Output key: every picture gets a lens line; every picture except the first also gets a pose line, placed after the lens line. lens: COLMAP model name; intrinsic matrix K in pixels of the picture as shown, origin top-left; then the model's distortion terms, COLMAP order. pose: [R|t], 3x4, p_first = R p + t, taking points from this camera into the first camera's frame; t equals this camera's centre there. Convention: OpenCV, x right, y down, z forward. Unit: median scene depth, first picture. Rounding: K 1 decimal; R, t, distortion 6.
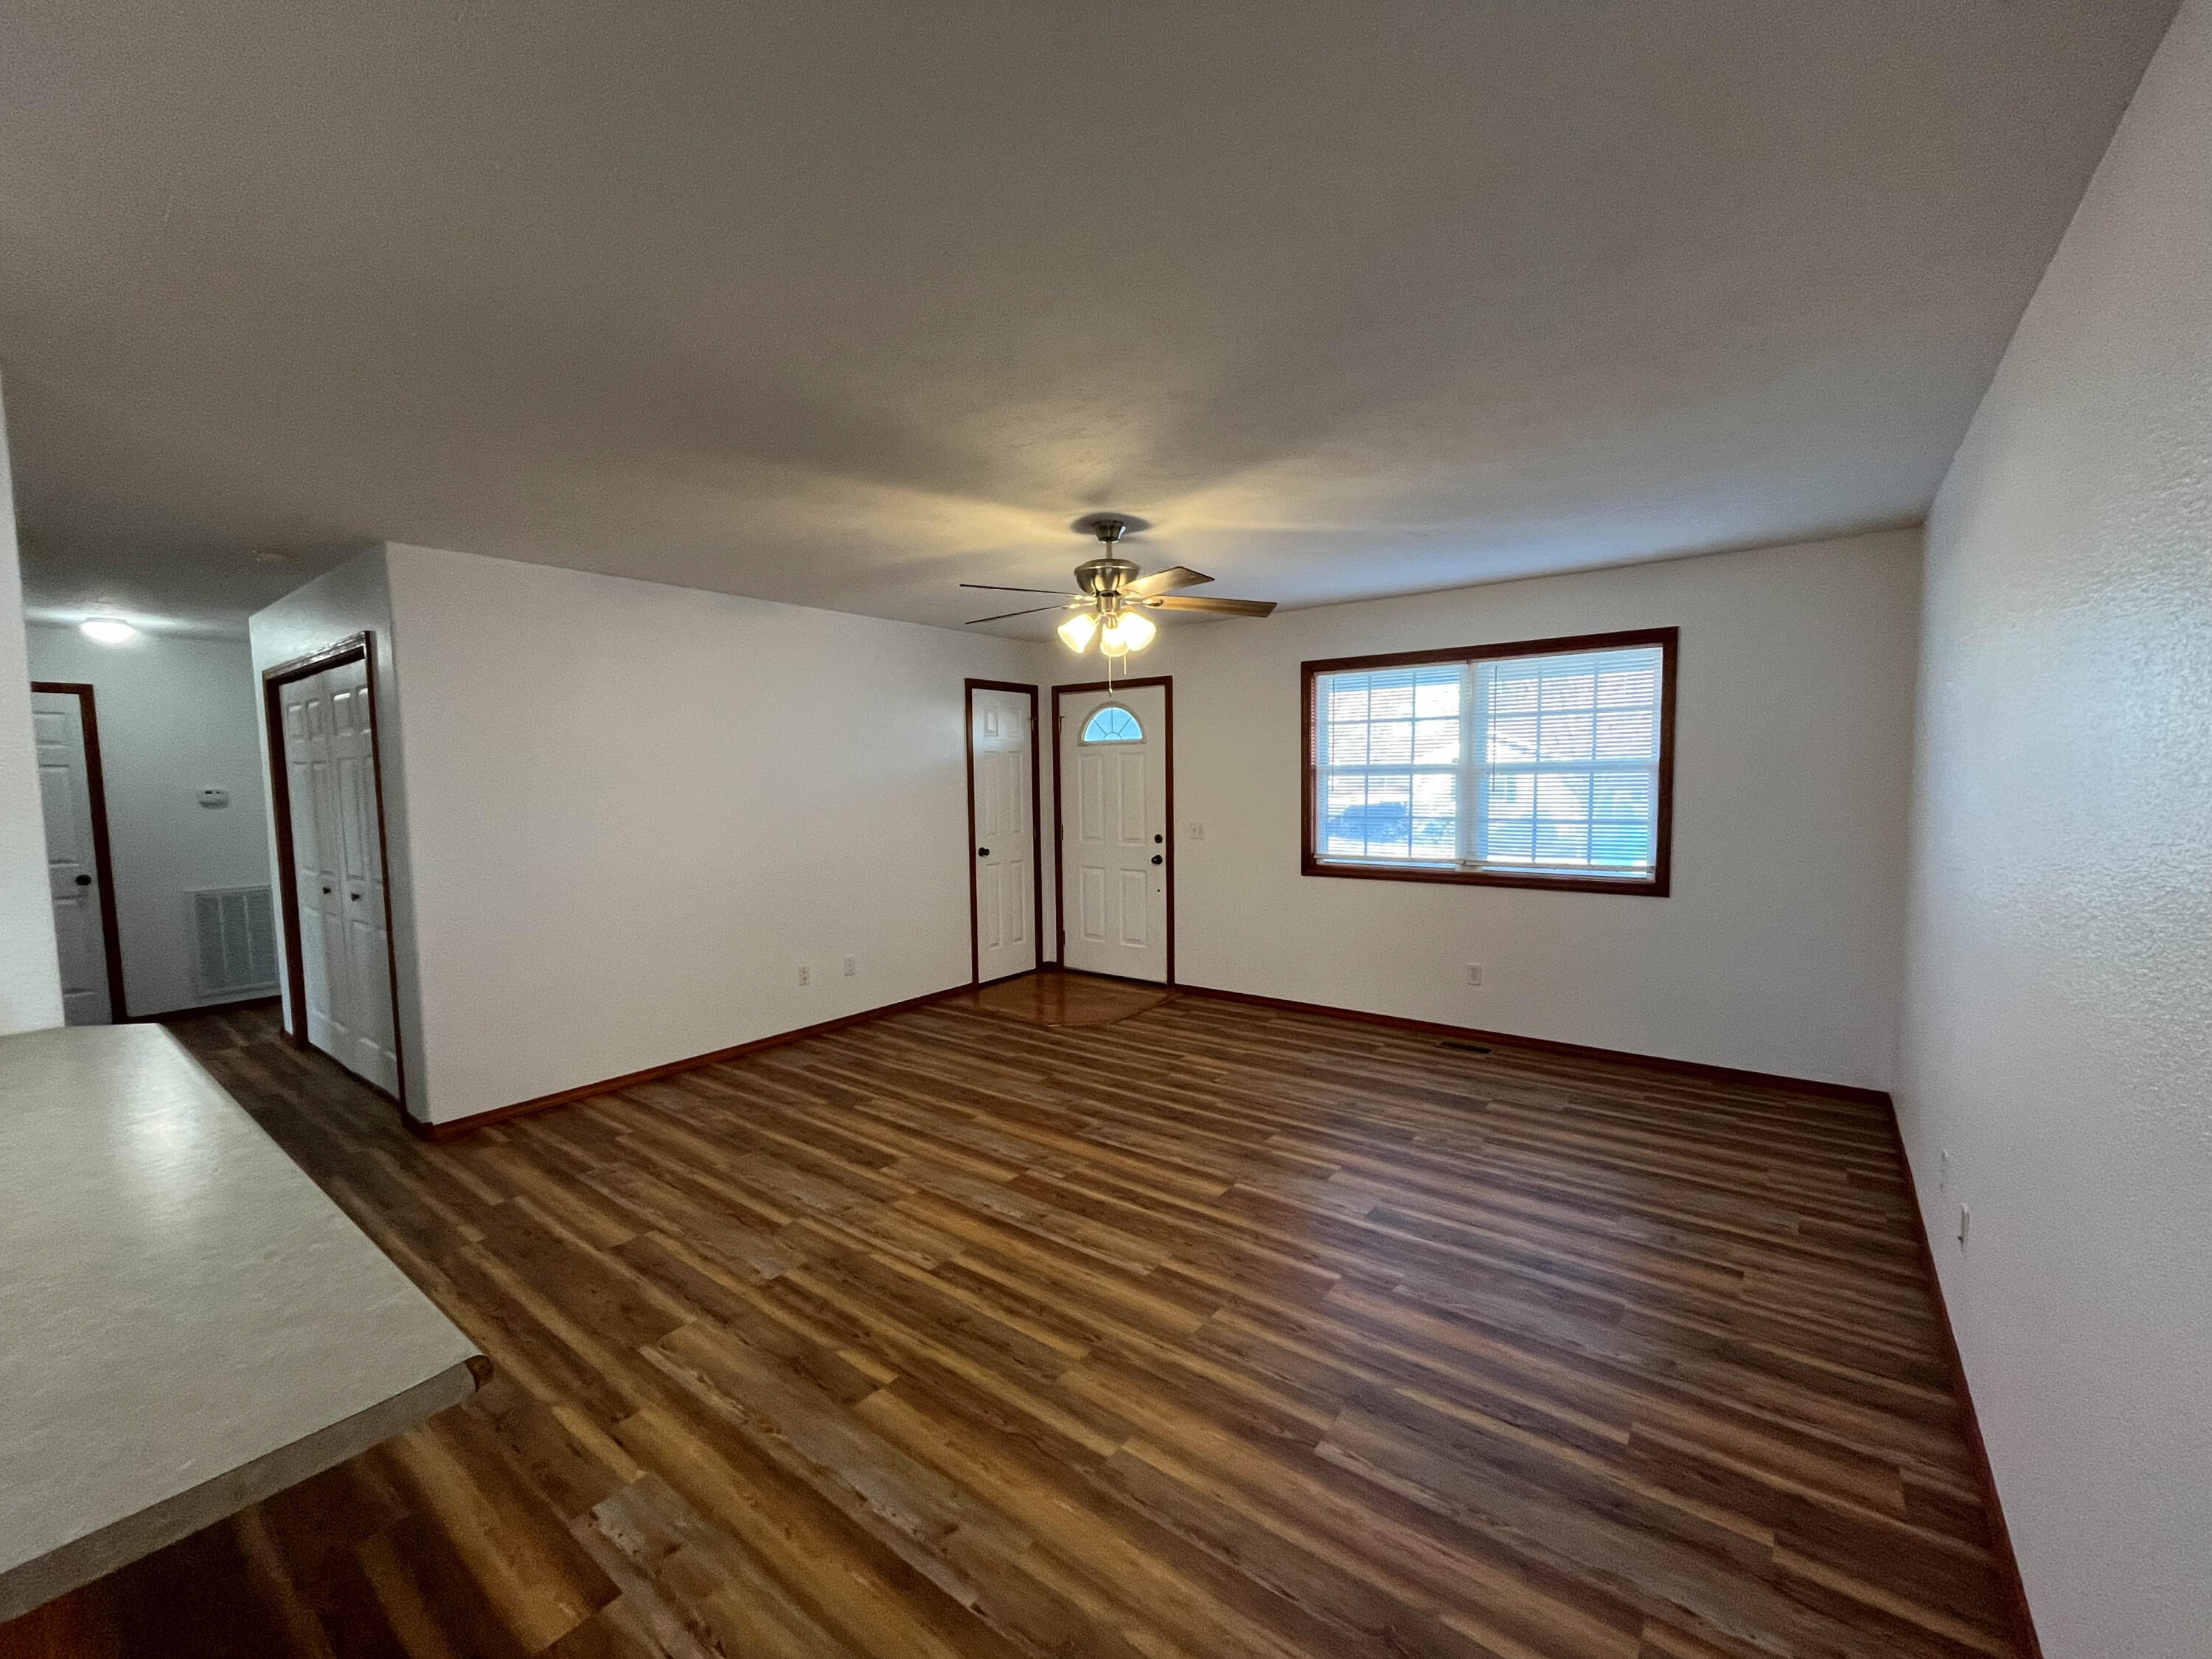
lens RADIAL K [[894.2, 0, 1101.2], [0, 894.2, 840.0], [0, 0, 1]] dist [0.002646, 0.000073]
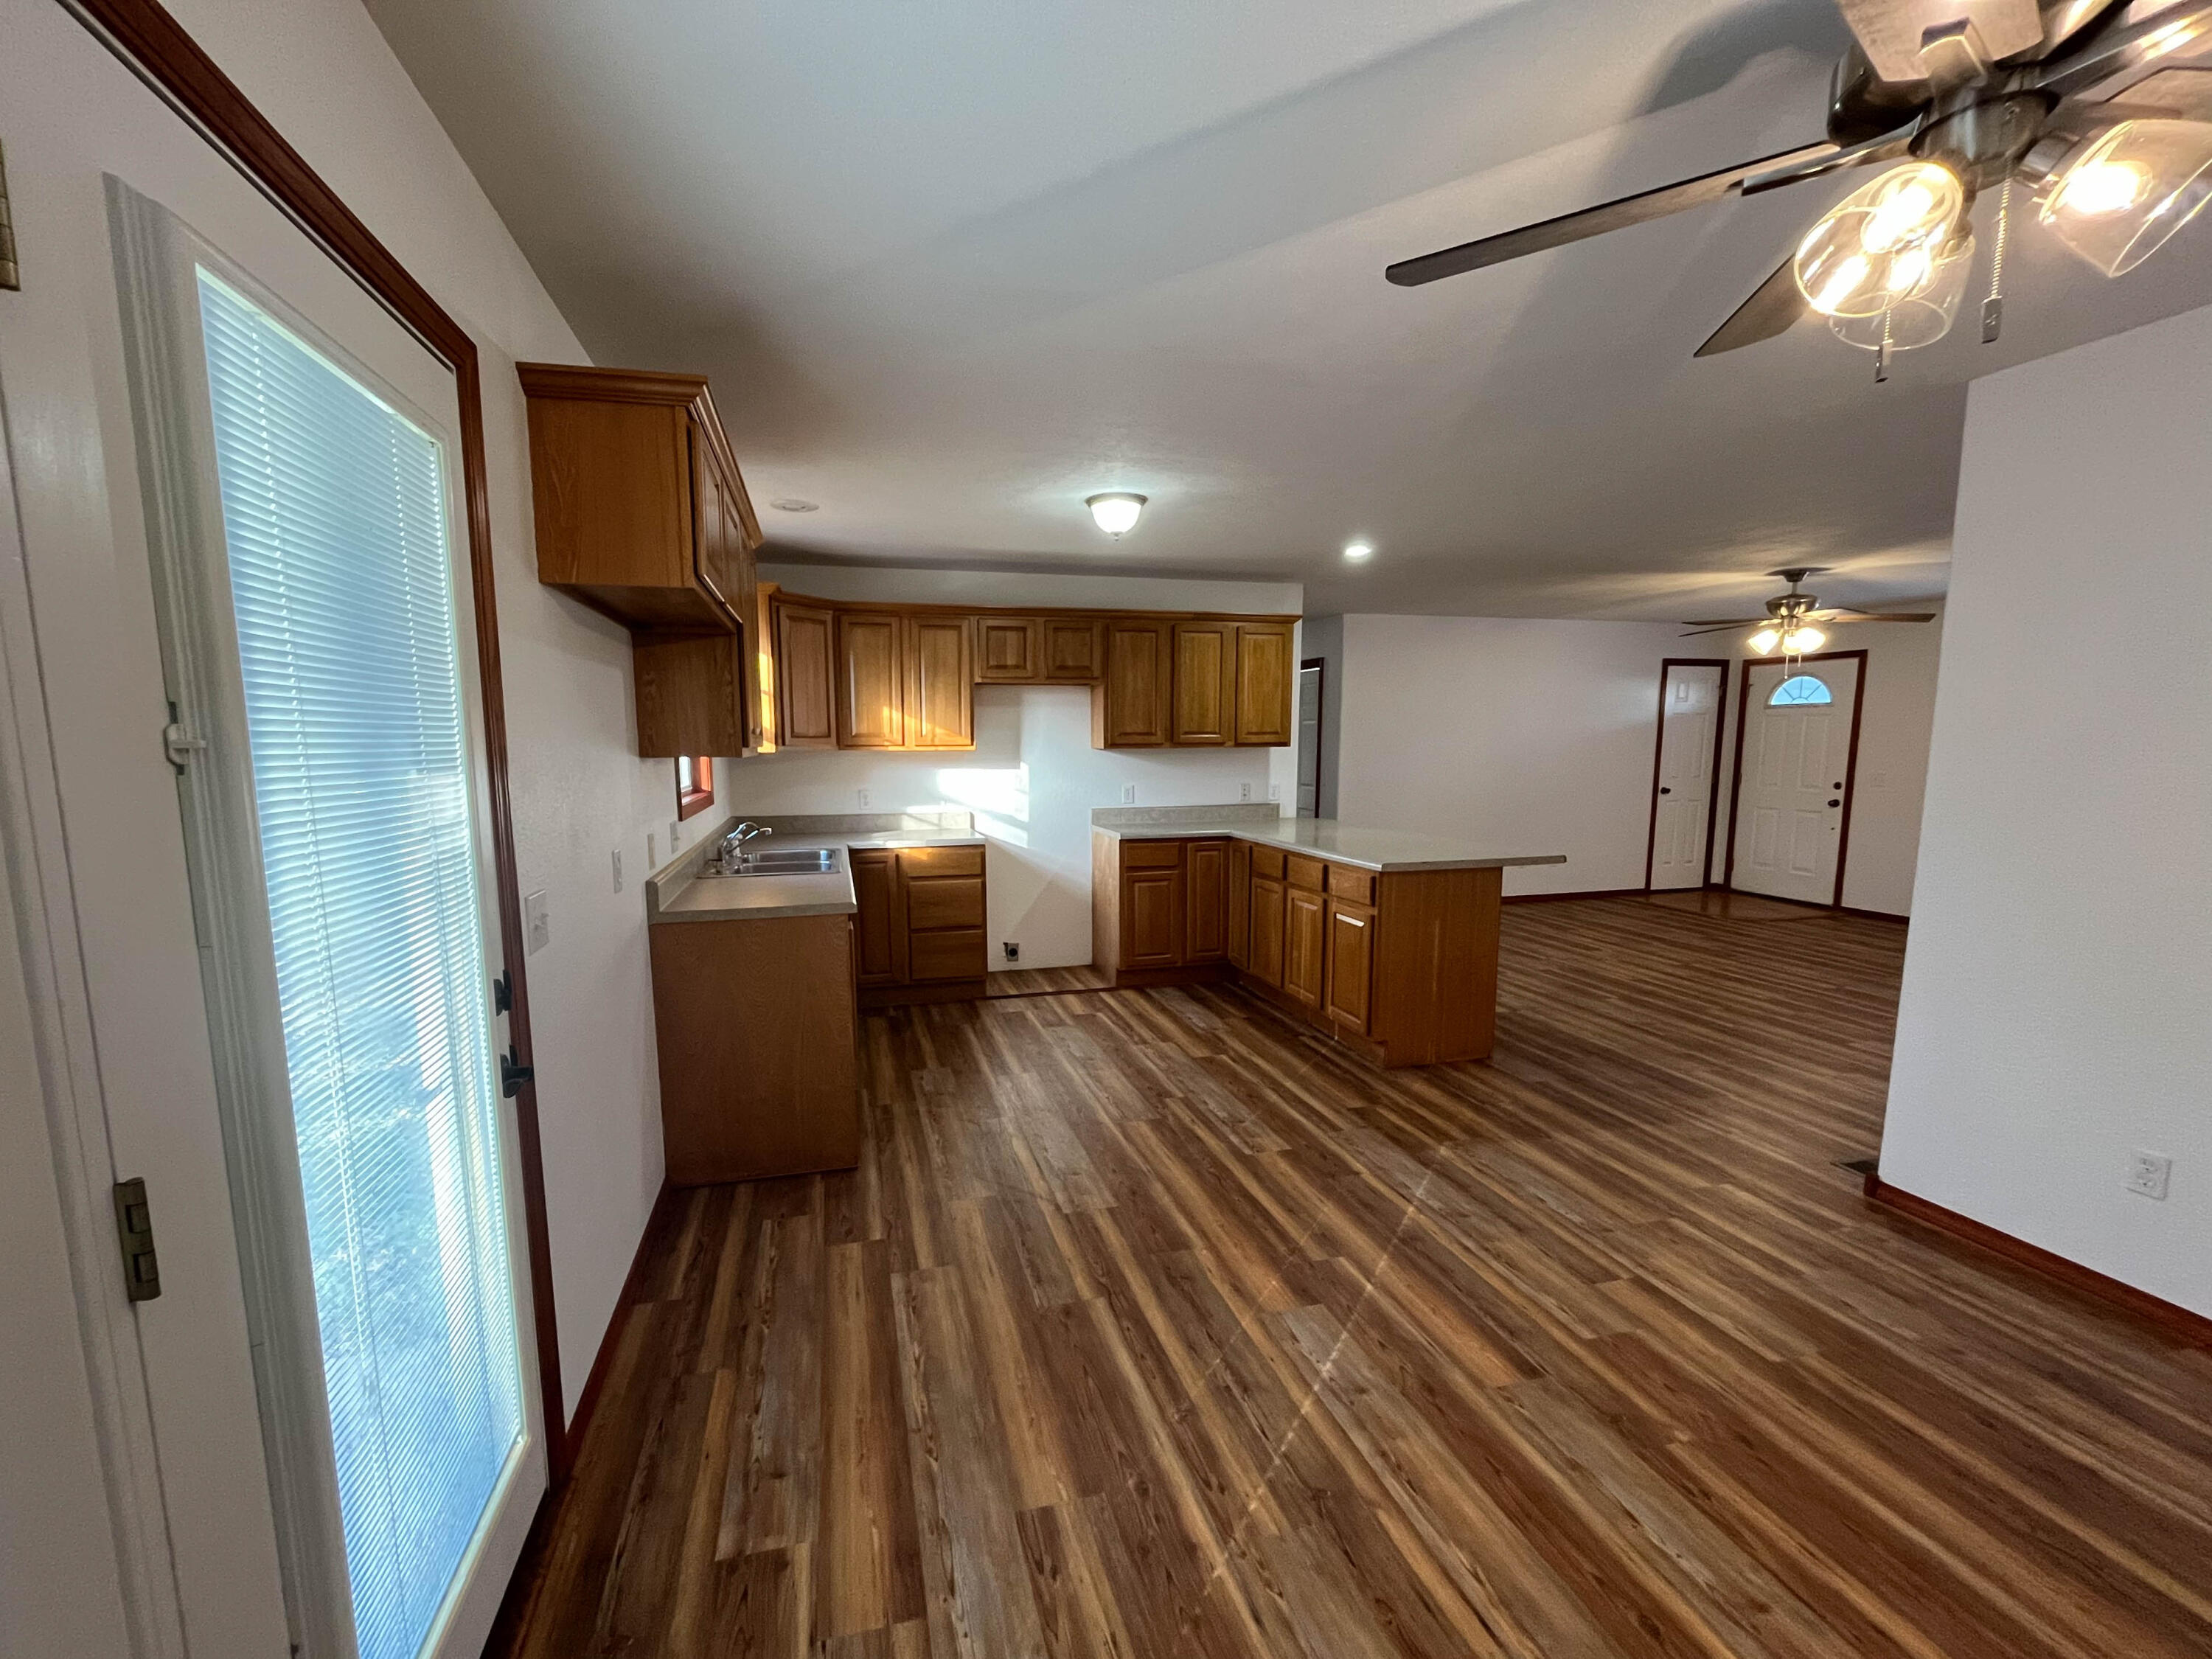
lens RADIAL K [[894.2, 0, 1089.9], [0, 894.2, 851.5], [0, 0, 1]] dist [0.002646, 0.000073]
pose [[0.778861, 0.091295, -0.620517, 0.057880], [-0.052826, 0.995383, 0.080142, 0.069344], [0.624968, -0.029640, 0.780087, -0.926385]]
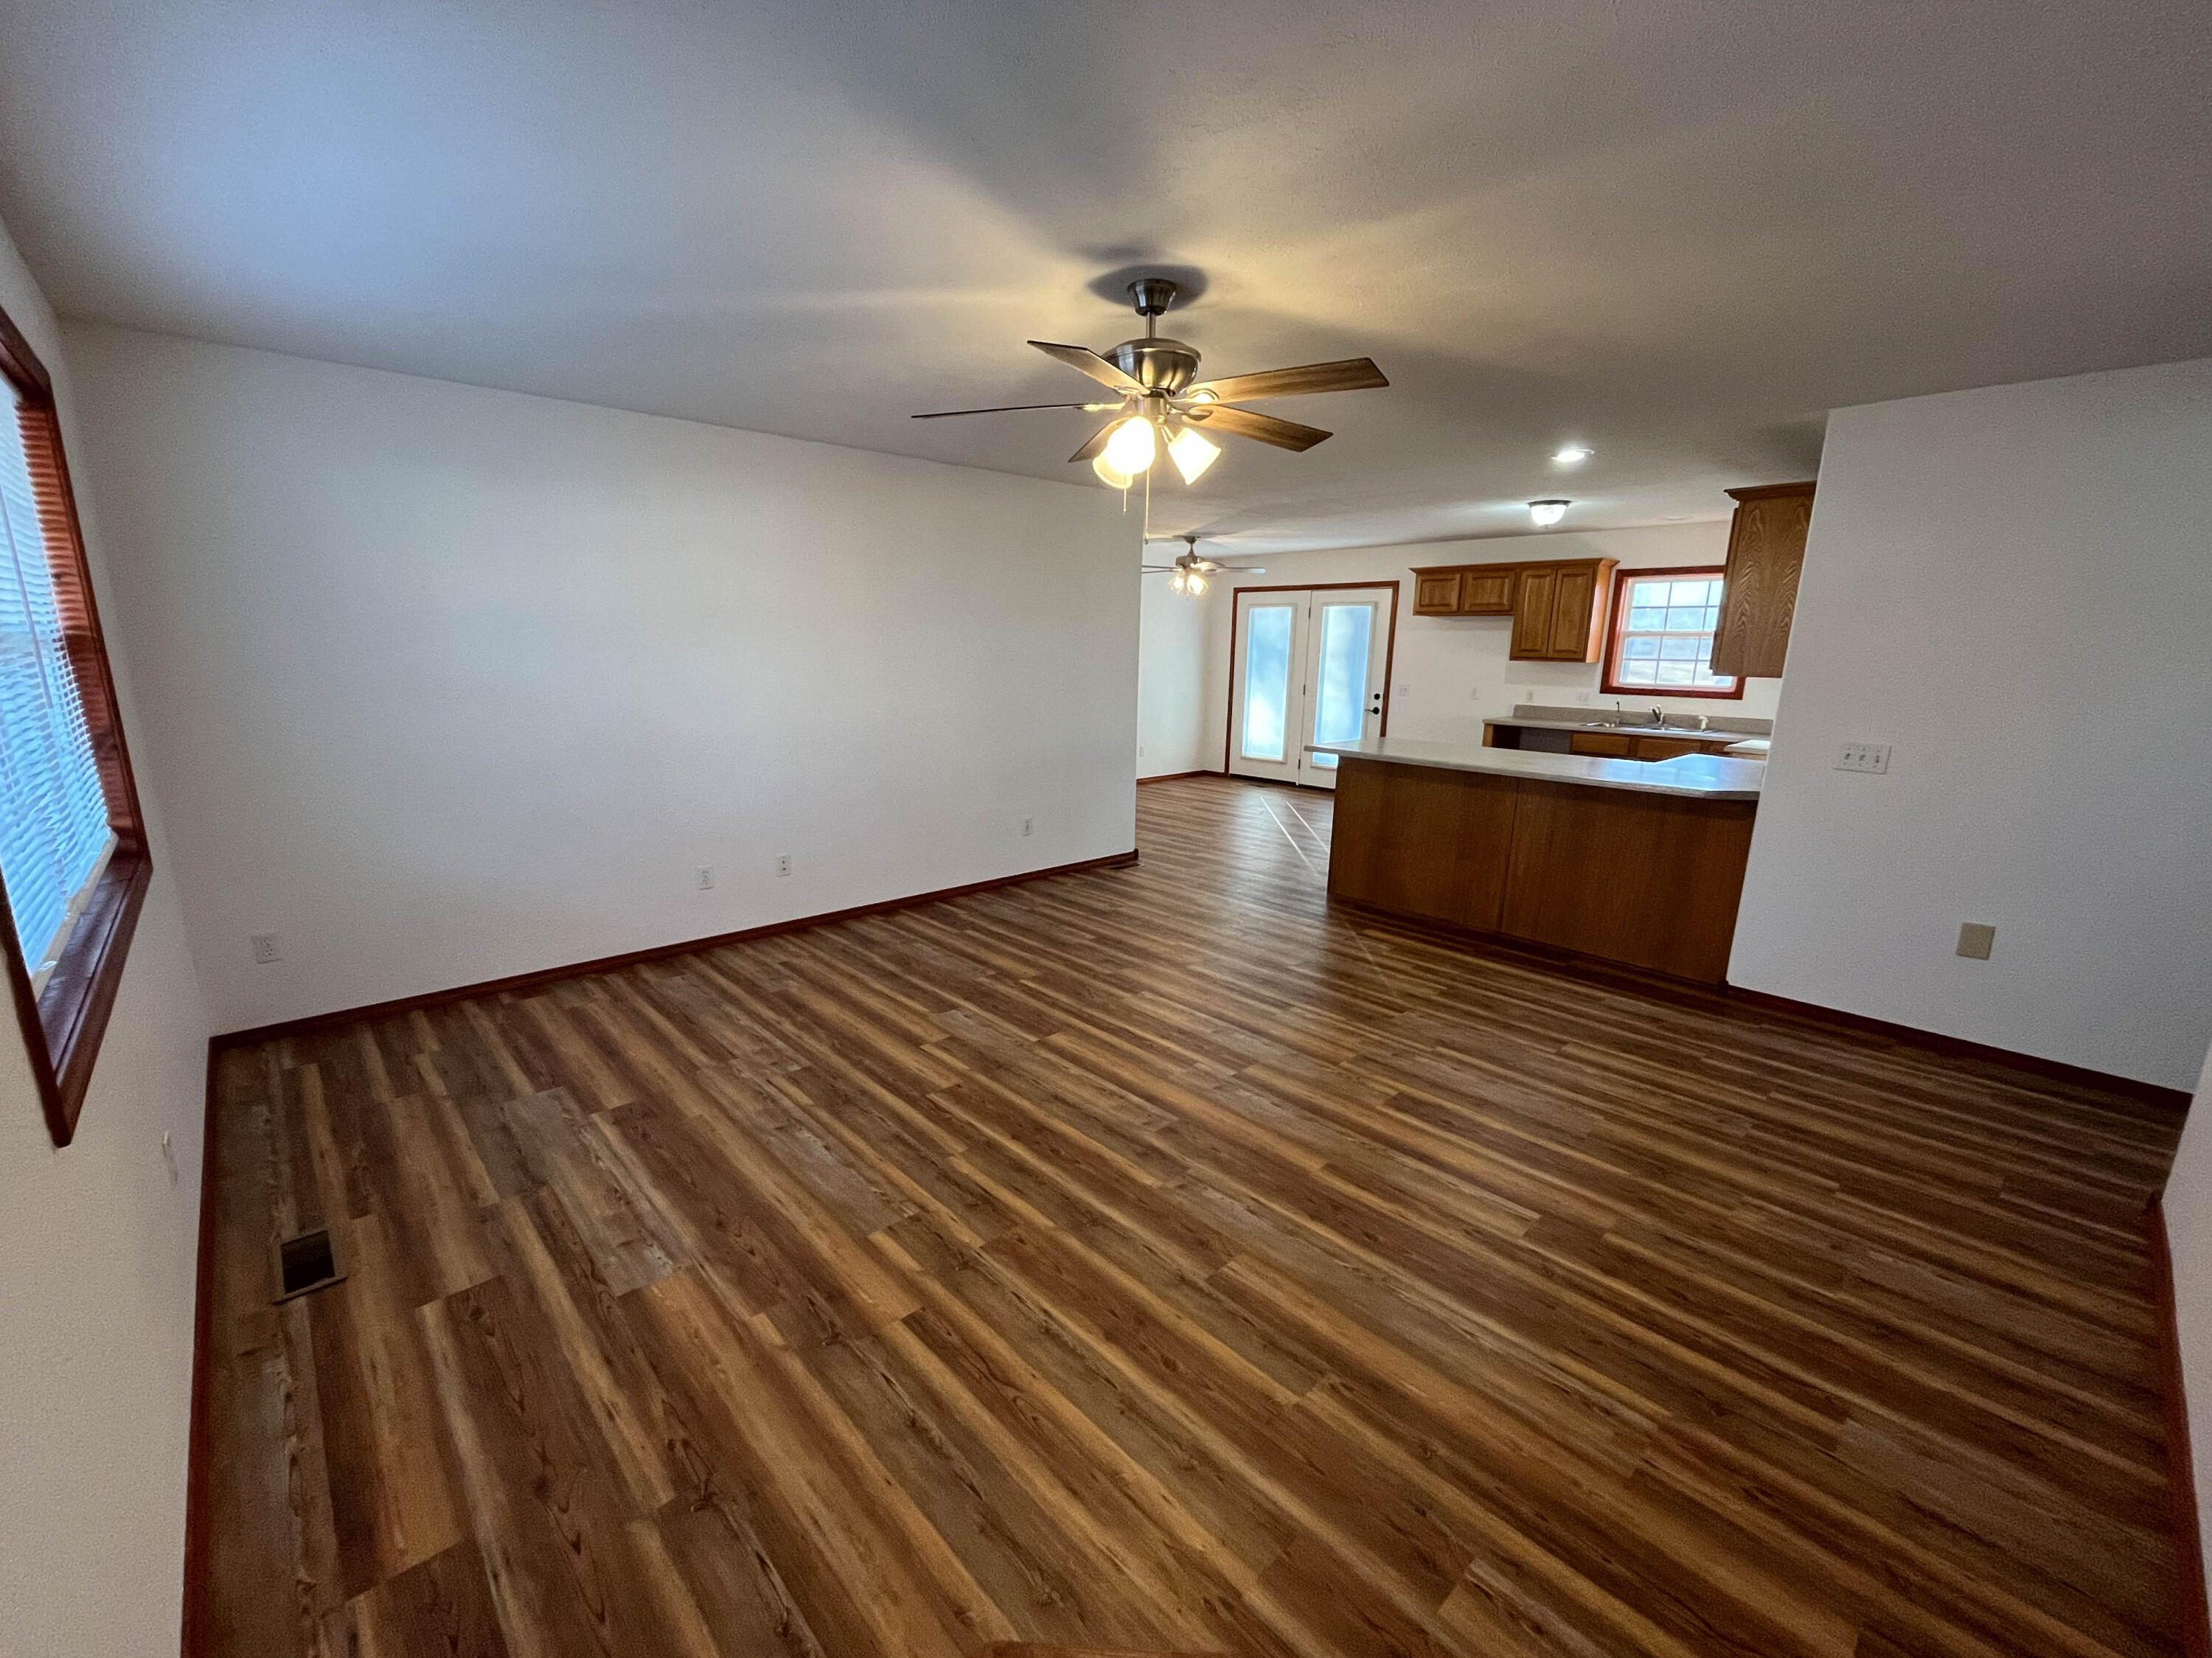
lens RADIAL K [[894.1, 0, 1105.3], [0, 894.1, 838.3], [0, 0, 1]] dist [0.002646, 0.000073]
pose [[-0.986917, -0.034182, 0.157563, -0.077448], [0.012037, 0.958919, 0.283425, -0.125719], [-0.160778, 0.281614, -0.945962, 1.619663]]
